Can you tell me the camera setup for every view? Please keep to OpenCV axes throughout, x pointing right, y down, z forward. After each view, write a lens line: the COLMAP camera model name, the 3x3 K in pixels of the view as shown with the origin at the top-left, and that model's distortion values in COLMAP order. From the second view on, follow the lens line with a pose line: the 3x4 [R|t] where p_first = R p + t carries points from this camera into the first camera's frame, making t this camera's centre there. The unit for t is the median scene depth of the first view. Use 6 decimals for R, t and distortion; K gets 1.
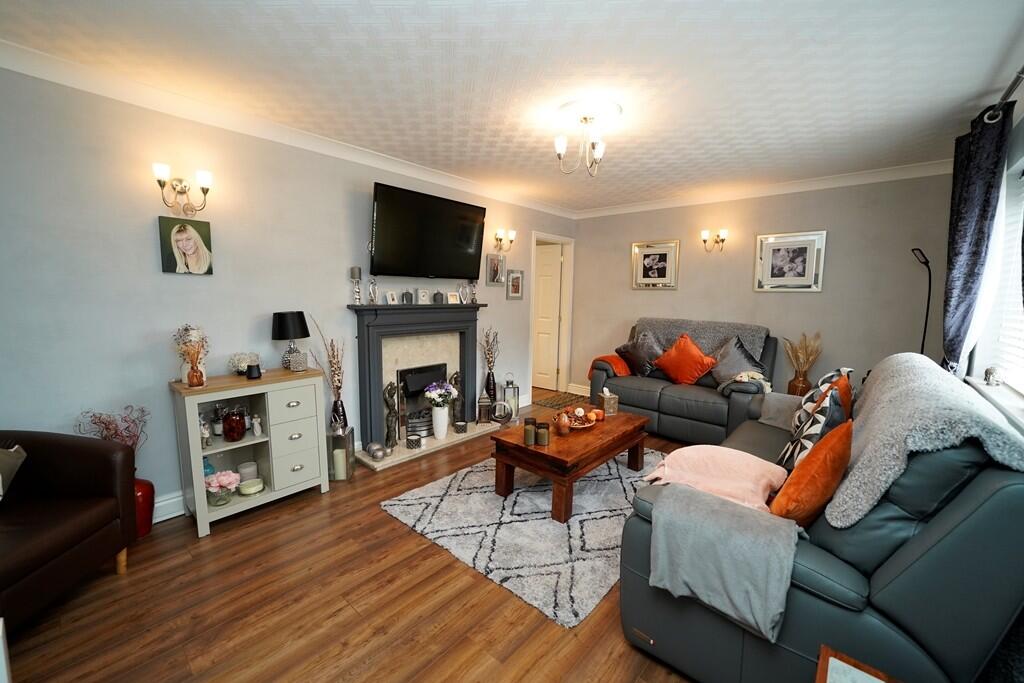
lens RADIAL K [[408.8, 0, 512.0], [0, 408.8, 341.5], [0, 0, 1]] dist [0.000172, 0.000163]
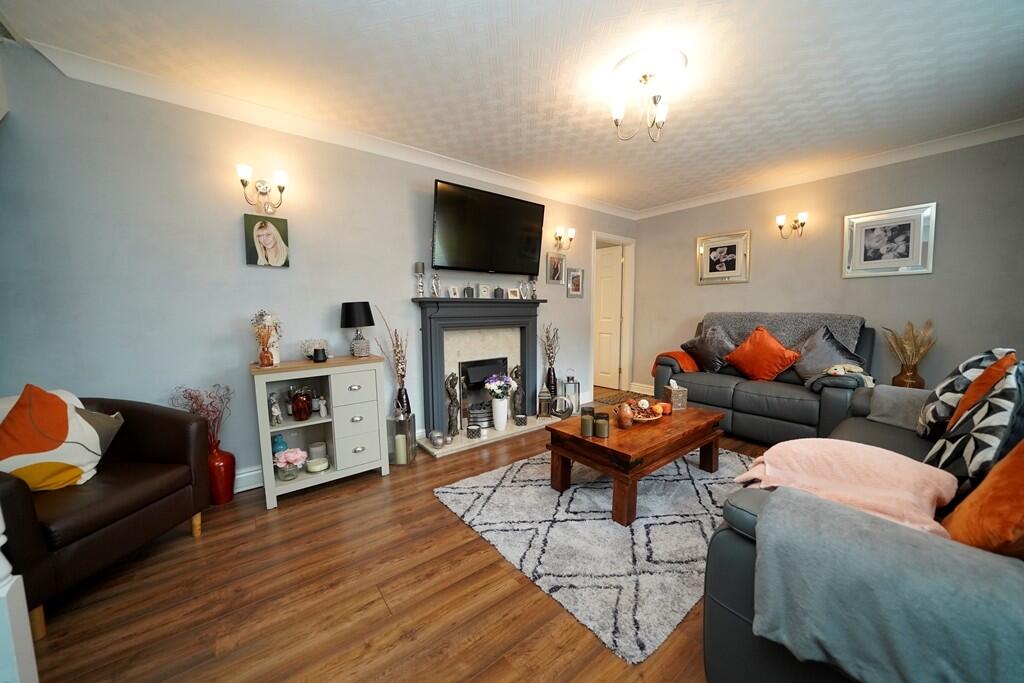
lens RADIAL K [[358.2, 0, 512.0], [0, 358.2, 341.5], [0, 0, 1]] dist [-0.020002, 0.000055]
pose [[0.983114, -0.007623, -0.182834, 0.026519], [0.001904, 0.999504, -0.031432, 0.066850], [0.182983, 0.030553, 0.982641, 0.181843]]
